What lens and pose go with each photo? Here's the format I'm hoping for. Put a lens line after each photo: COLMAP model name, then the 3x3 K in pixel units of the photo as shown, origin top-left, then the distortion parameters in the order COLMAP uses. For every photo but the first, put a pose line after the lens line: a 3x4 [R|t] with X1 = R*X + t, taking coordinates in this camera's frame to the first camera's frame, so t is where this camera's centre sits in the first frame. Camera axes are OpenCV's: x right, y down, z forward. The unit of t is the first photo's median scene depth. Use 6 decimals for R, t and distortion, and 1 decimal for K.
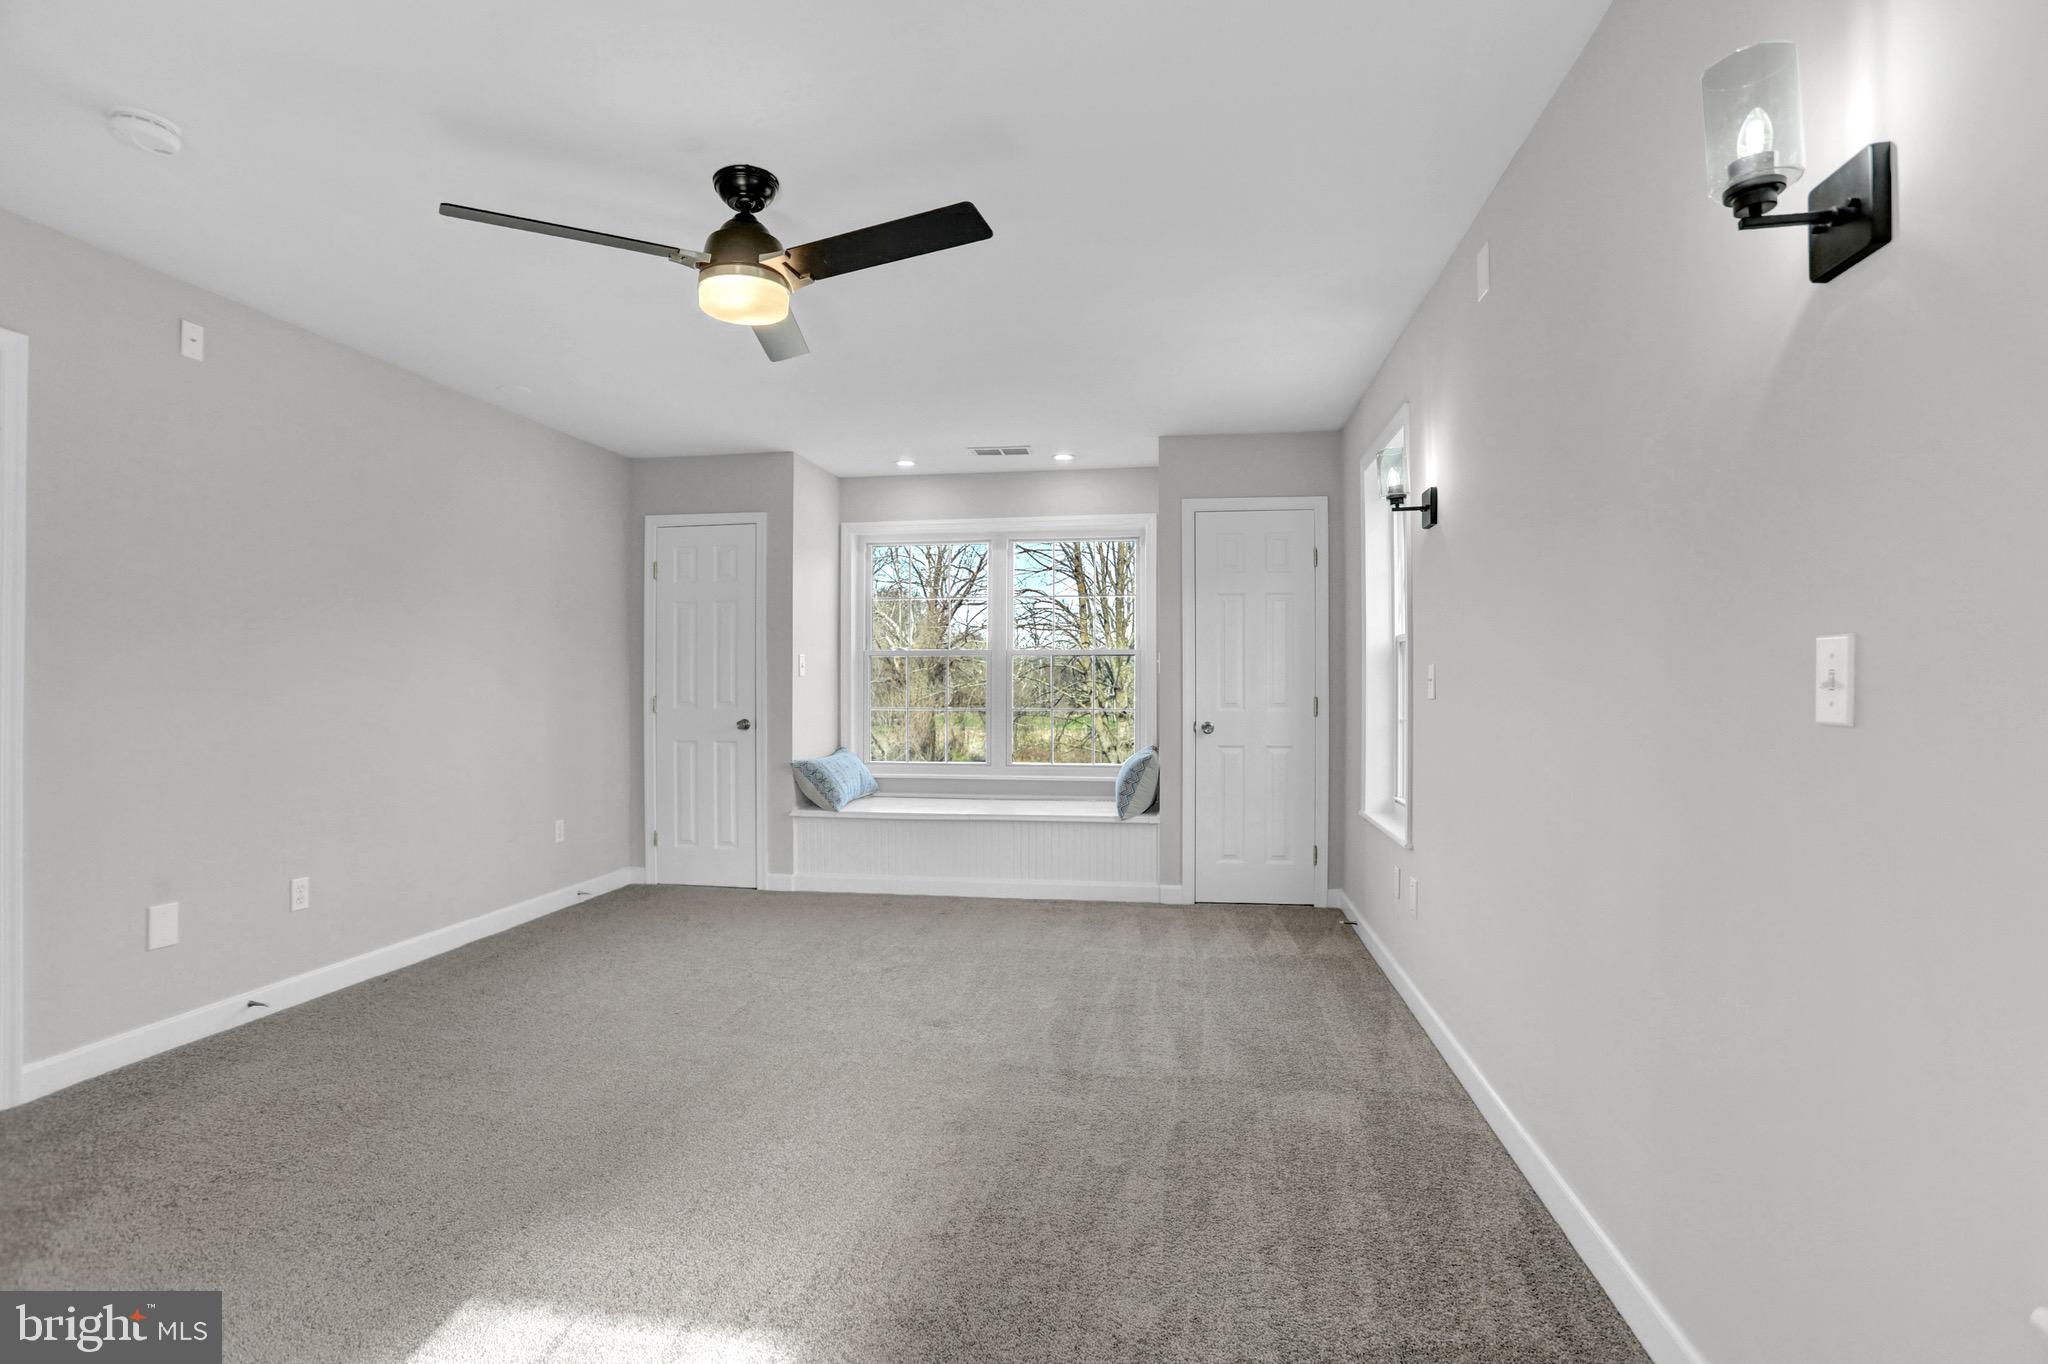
lens RADIAL K [[987.7, 0, 1018.1], [0, 987.7, 686.0], [0, 0, 1]] dist [-0.076044, 0.031529]
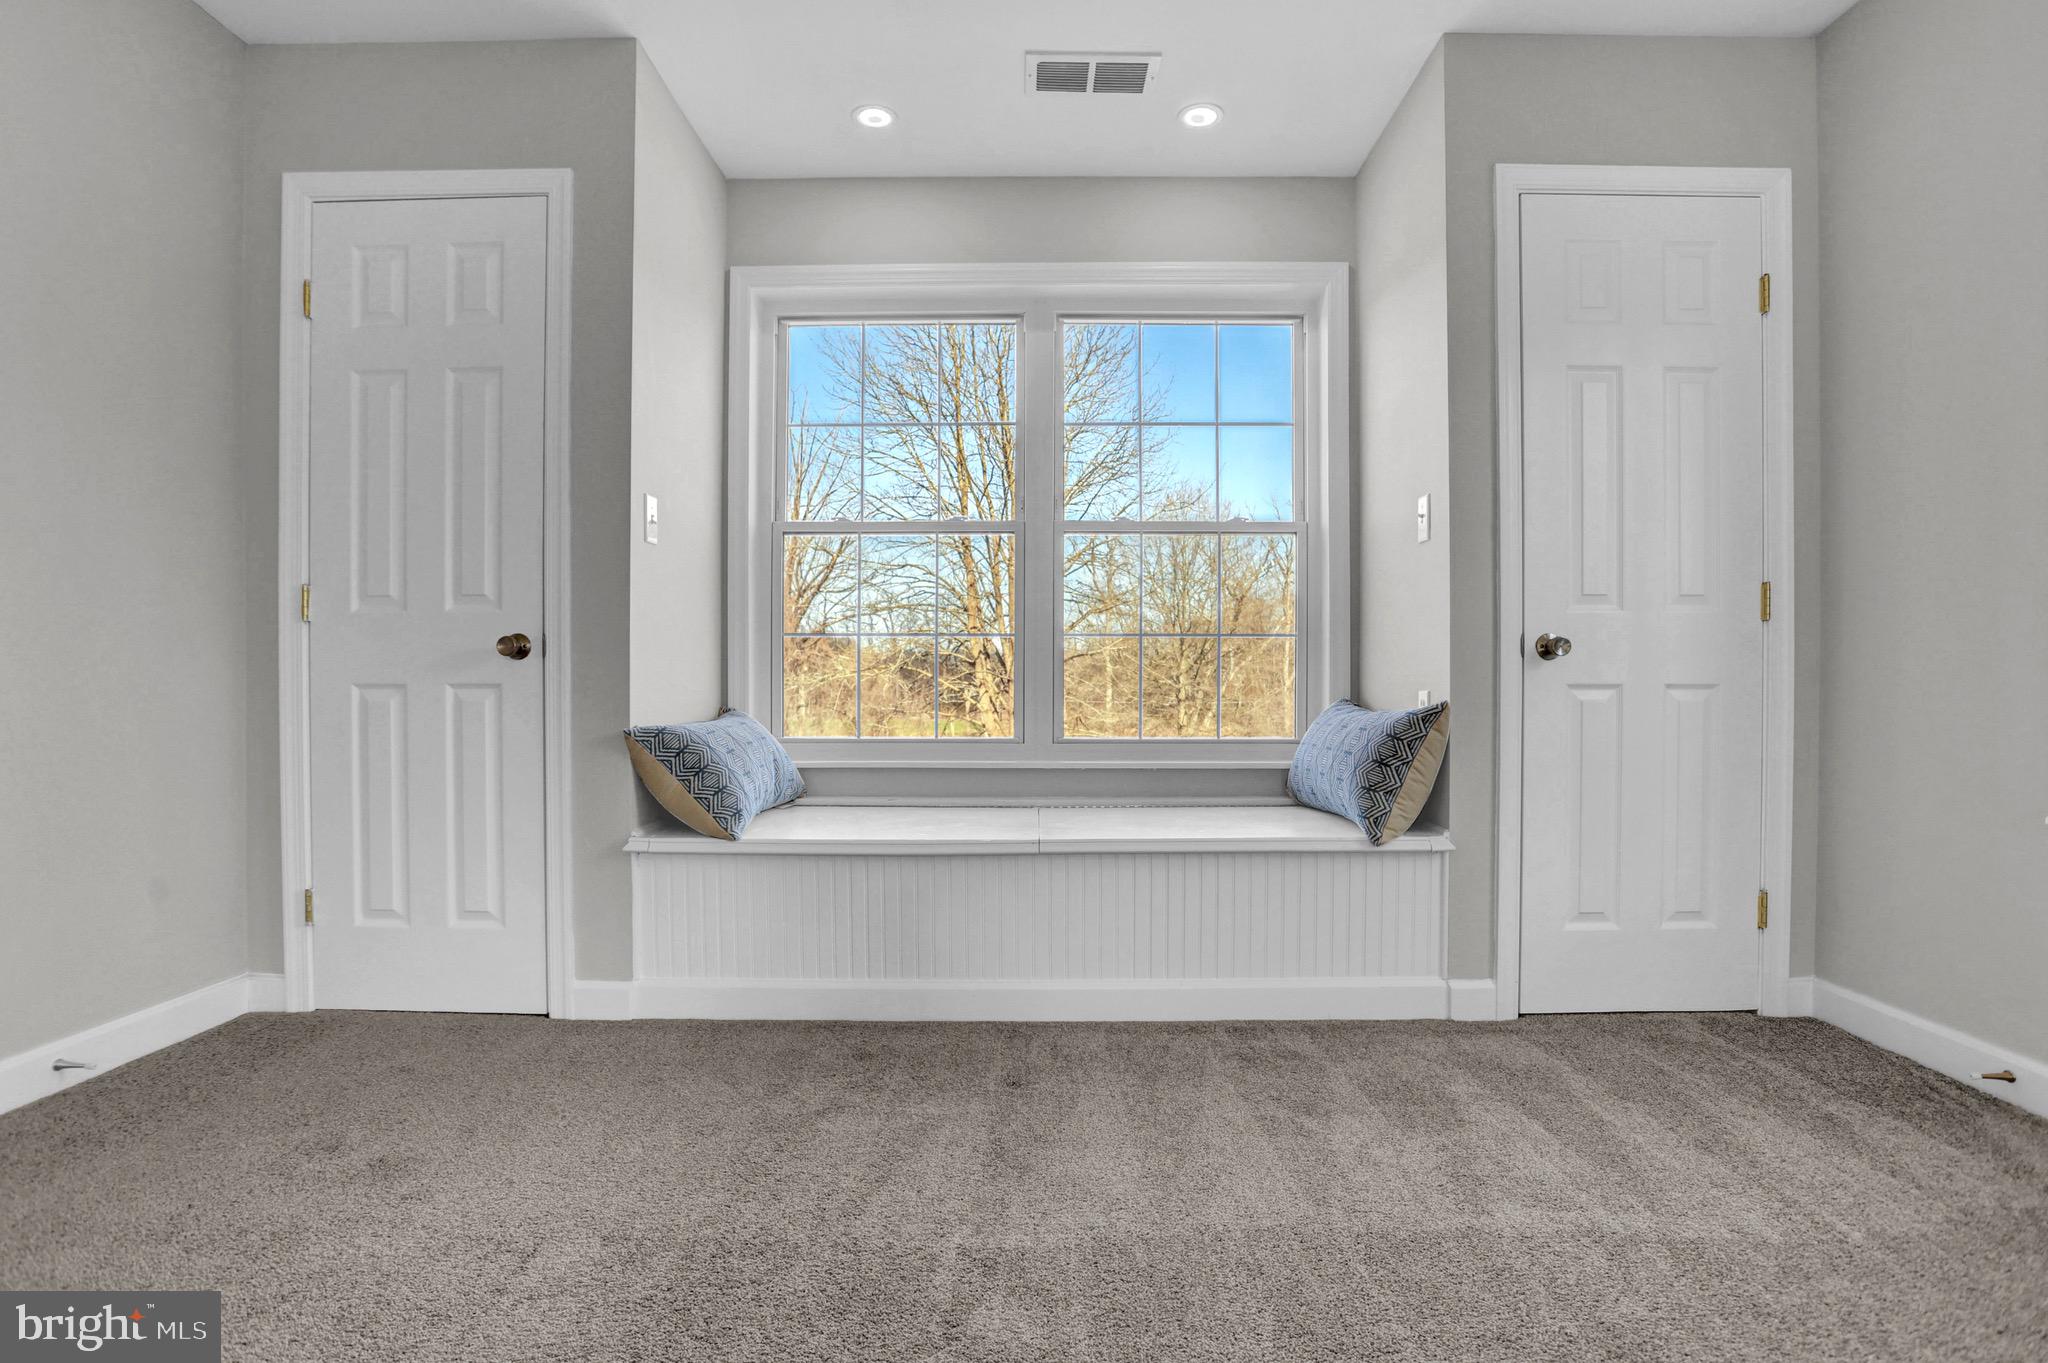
lens RADIAL K [[1042.3, 0, 1026.0], [0, 1042.3, 698.1], [0, 0, 1]] dist [-0.065048, 0.030809]
pose [[0.989247, -0.000890, 0.146254, -0.121016], [-0.000428, 0.999960, 0.008980, 0.058938], [-0.146256, -0.008946, 0.989206, 0.513254]]
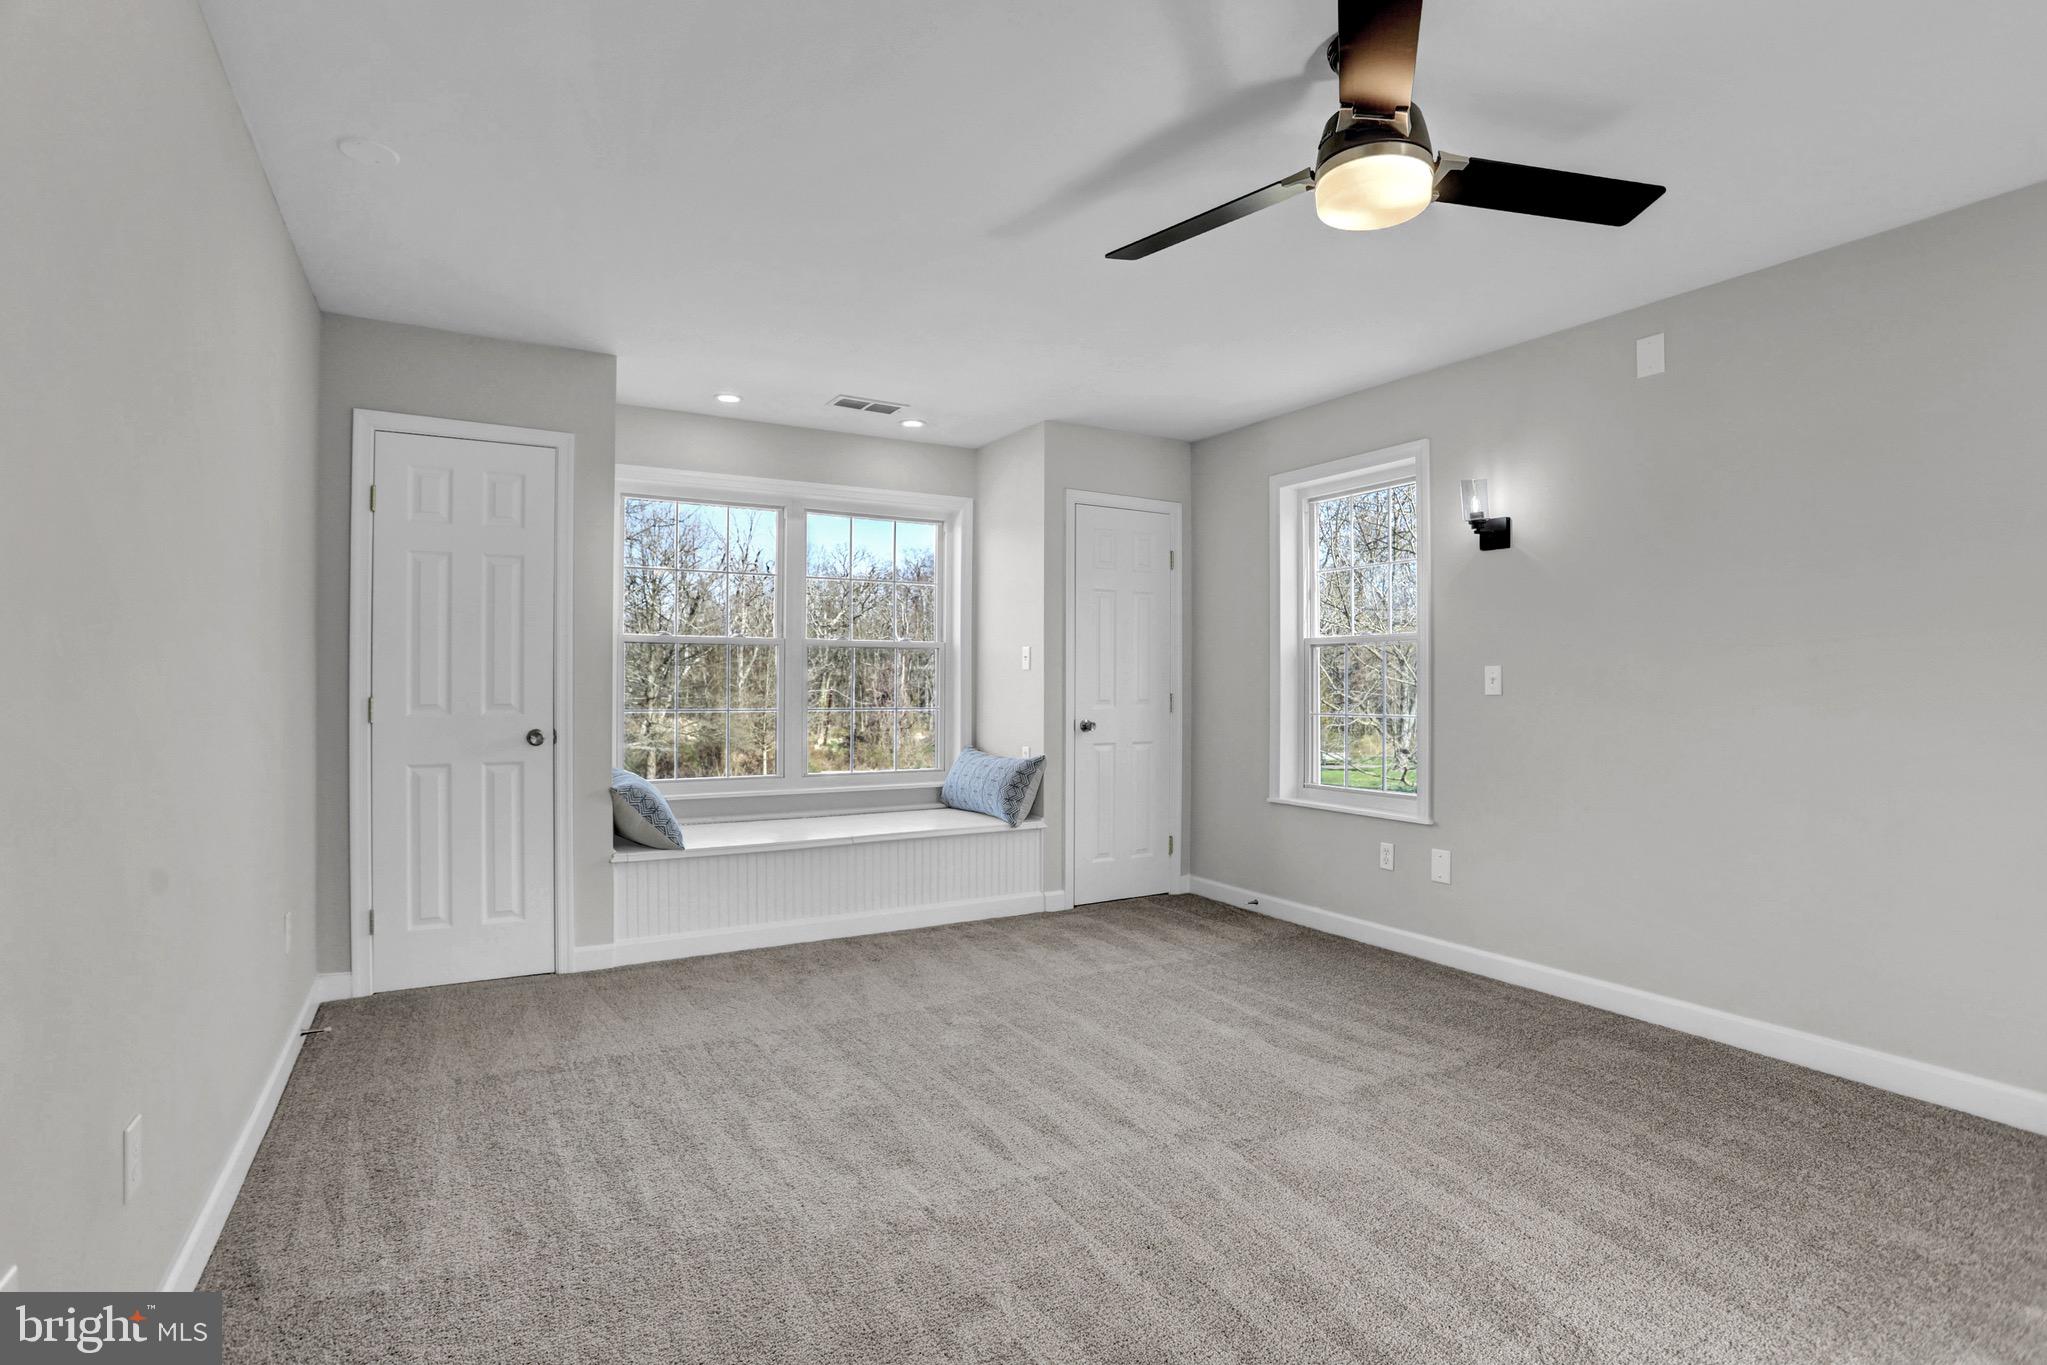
lens RADIAL K [[997.0, 0, 1023.5], [0, 997.0, 682.5], [0, 0, 1]] dist [-0.076051, 0.049823]
pose [[0.777184, 0.002545, 0.629269, -0.449388], [-0.003328, 0.999994, 0.000065, -0.000459], [-0.629265, -0.002145, 0.777188, 0.252563]]
